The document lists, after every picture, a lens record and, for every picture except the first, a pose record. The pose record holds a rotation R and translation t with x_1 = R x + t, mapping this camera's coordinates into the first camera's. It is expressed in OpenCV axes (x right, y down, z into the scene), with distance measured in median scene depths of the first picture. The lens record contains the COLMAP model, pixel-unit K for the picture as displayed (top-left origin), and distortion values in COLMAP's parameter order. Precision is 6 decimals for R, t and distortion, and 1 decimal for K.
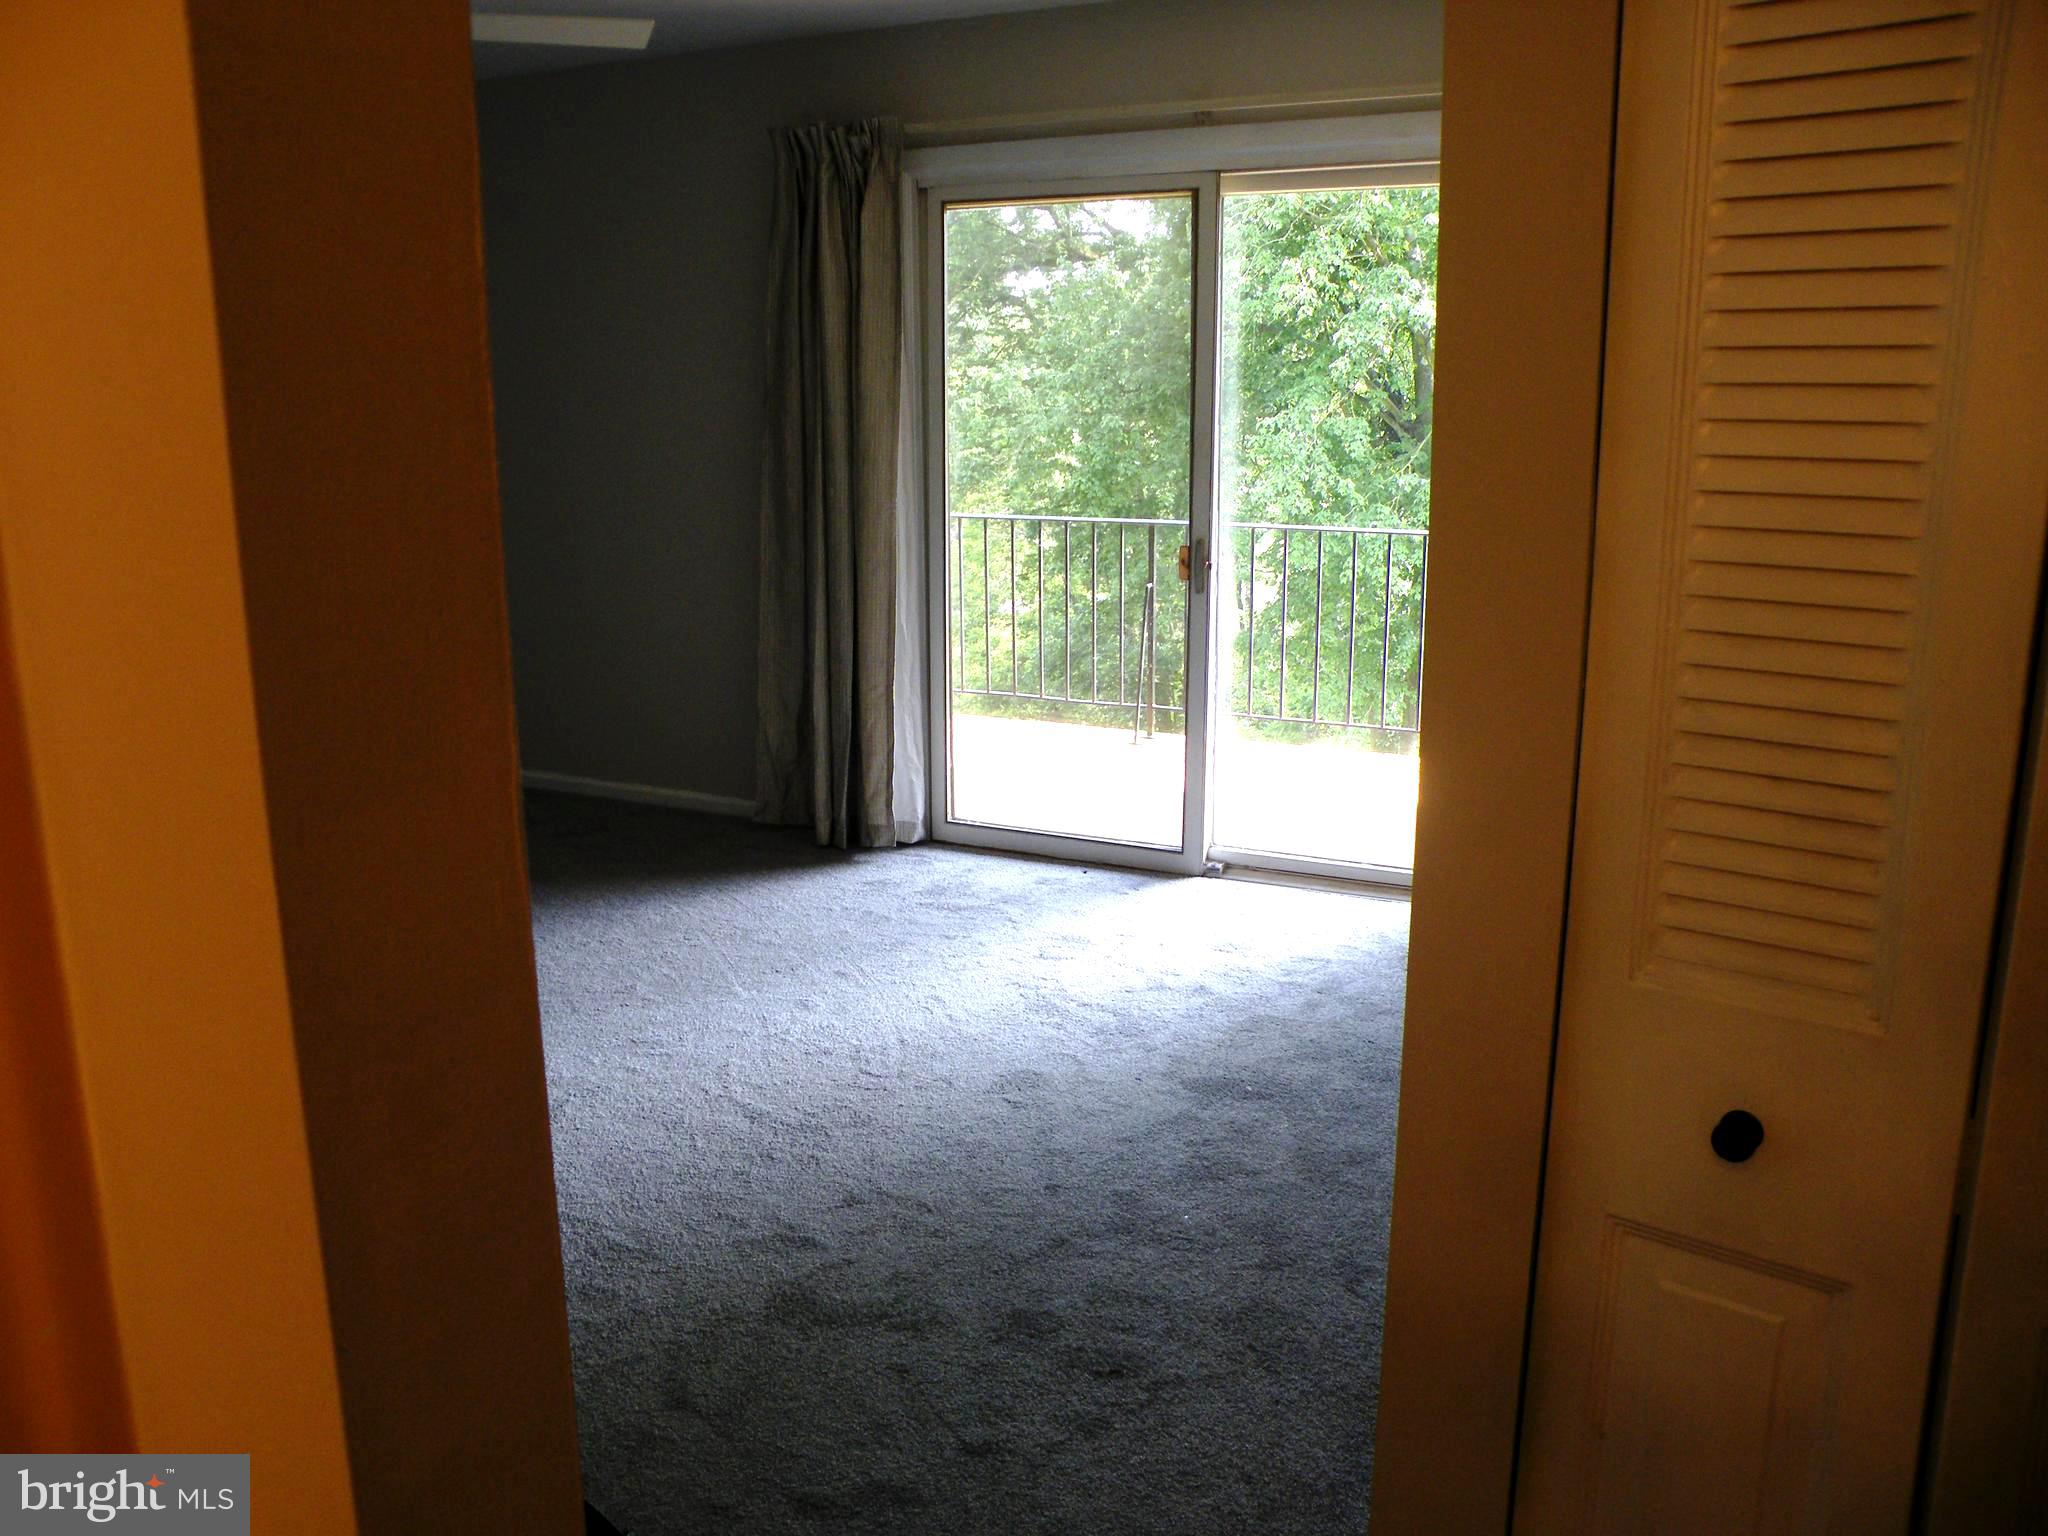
lens RADIAL K [[1624.5, 0, 991.1], [0, 1624.5, 768.5], [0, 0, 1]] dist [-0.159184, 0.128716]
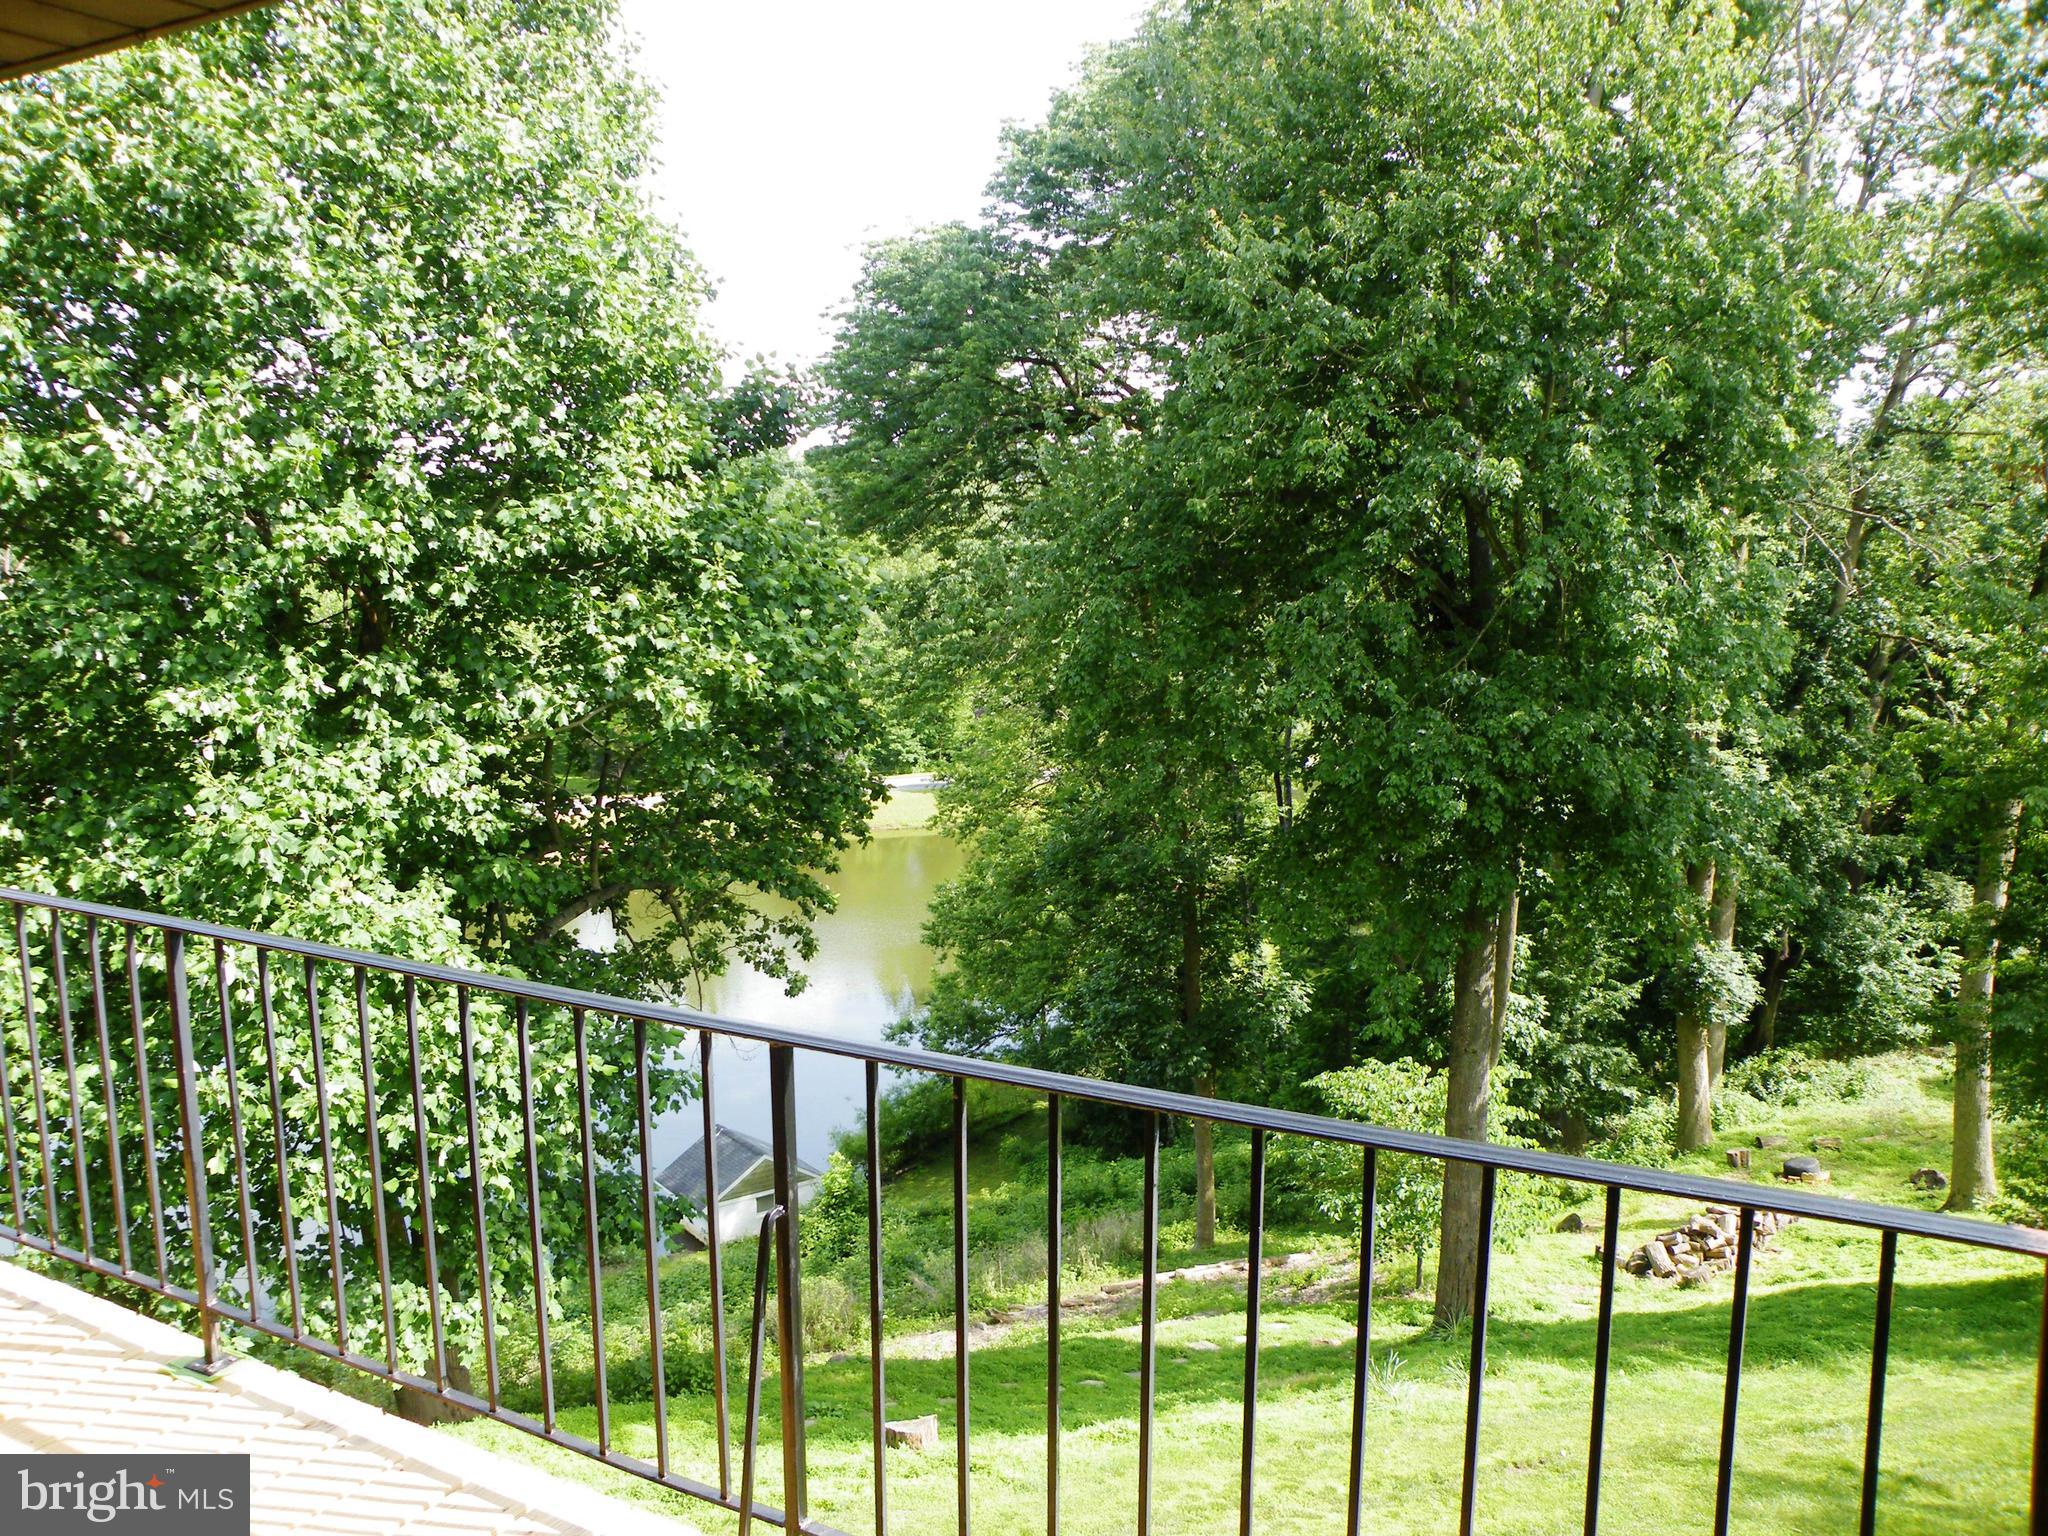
lens RADIAL K [[1624.5, 0, 991.1], [0, 1624.5, 768.5], [0, 0, 1]] dist [-0.159184, 0.128716]
pose [[0.999530, 0.011754, -0.028313, 0.034841], [-0.014580, 0.994702, -0.101765, -0.037718], [0.026967, 0.102130, 0.994406, 0.147274]]
